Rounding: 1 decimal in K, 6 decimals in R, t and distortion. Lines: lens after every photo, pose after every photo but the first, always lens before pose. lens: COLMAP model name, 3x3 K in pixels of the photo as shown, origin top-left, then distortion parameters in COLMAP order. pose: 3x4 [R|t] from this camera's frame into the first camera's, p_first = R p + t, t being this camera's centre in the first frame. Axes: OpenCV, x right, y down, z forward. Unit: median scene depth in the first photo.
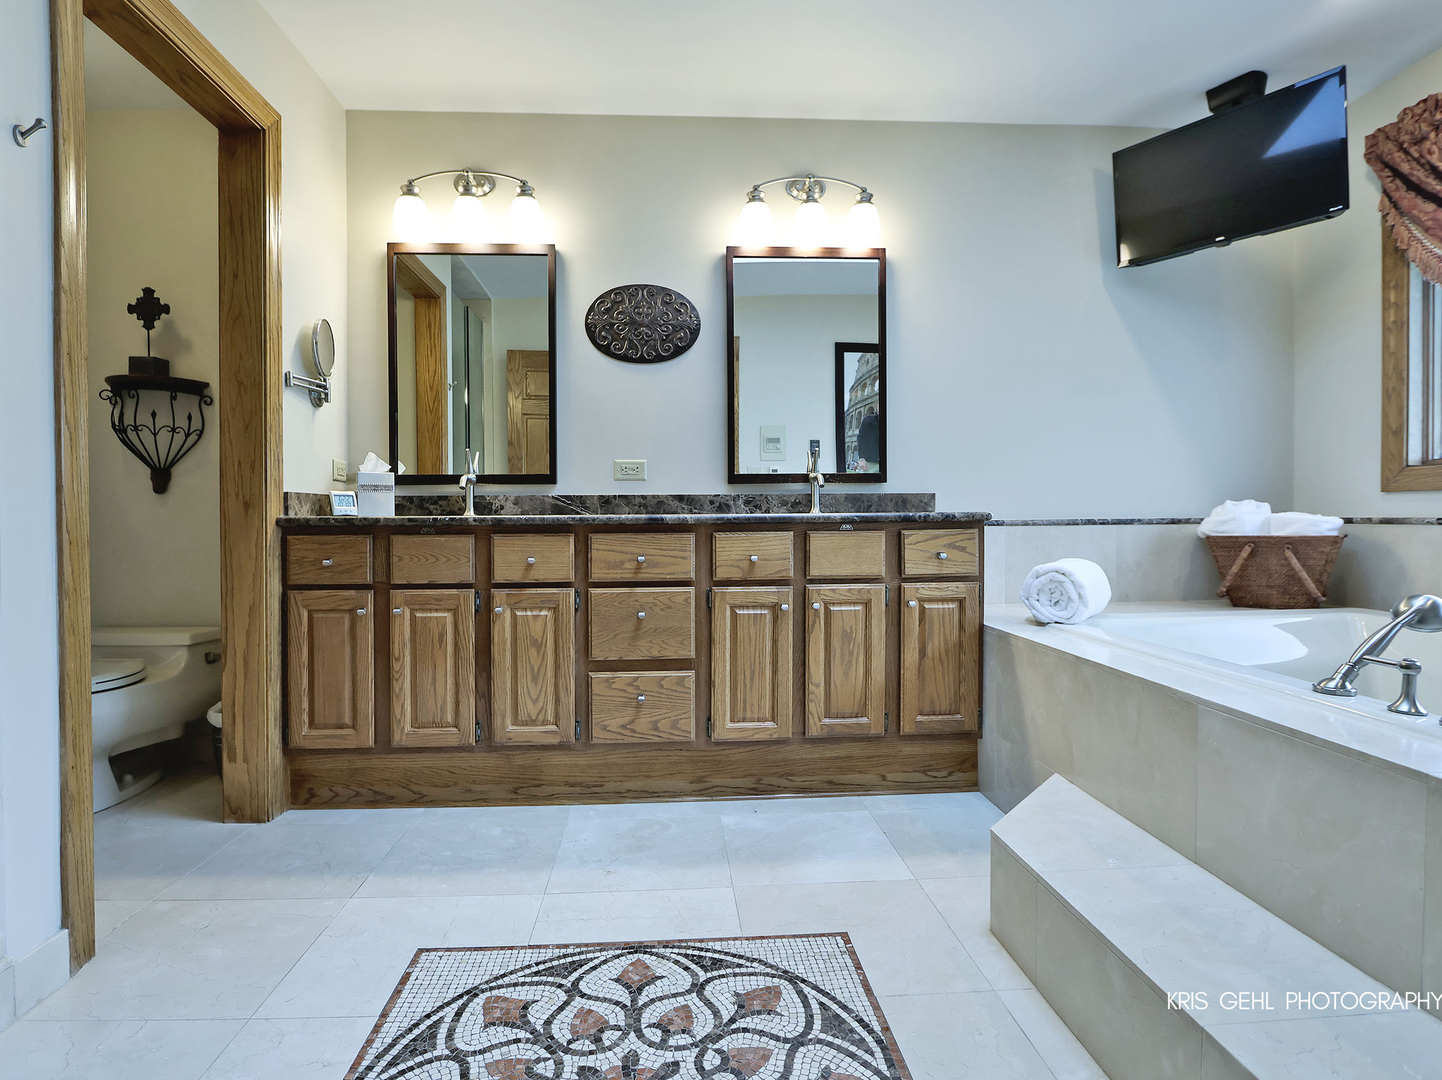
lens RADIAL K [[769.3, 0, 721.2], [0, 769.3, 535.5], [0, 0, 1]] dist [-0.016417, 0.000376]
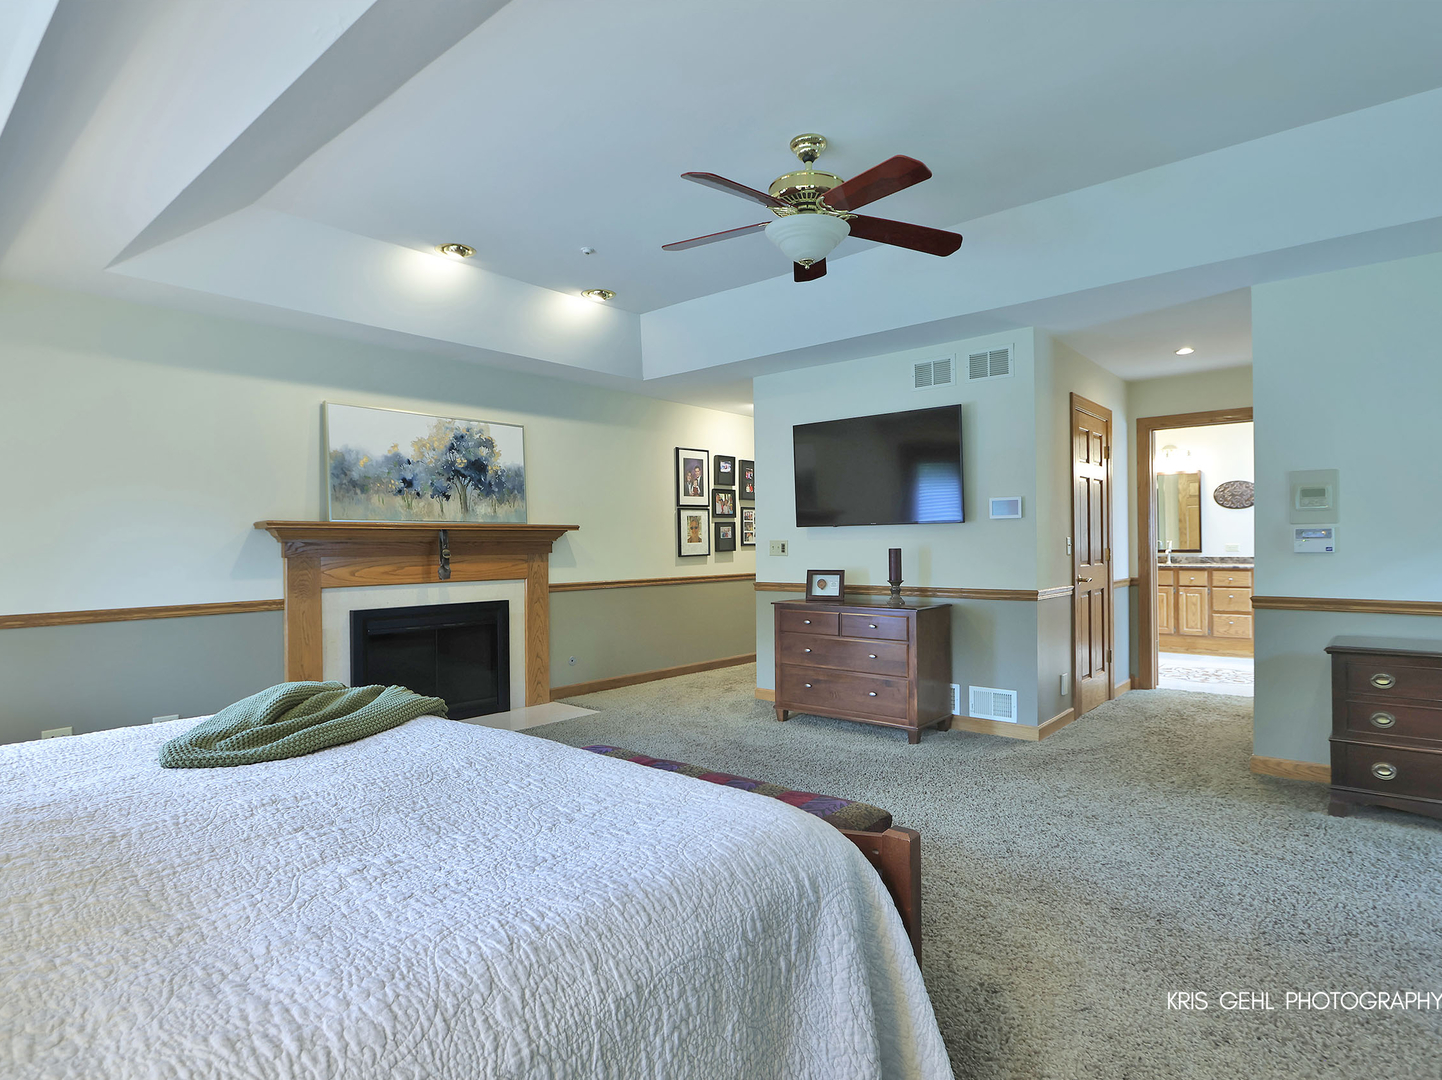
lens RADIAL K [[769.3, 0, 721.2], [0, 769.3, 535.5], [0, 0, 1]] dist [-0.016417, 0.000376]
pose [[0.699552, -0.012635, -0.714470, 0.680486], [-0.010631, 0.999549, -0.028085, -0.039362], [0.714502, 0.027242, 0.699103, -2.725663]]
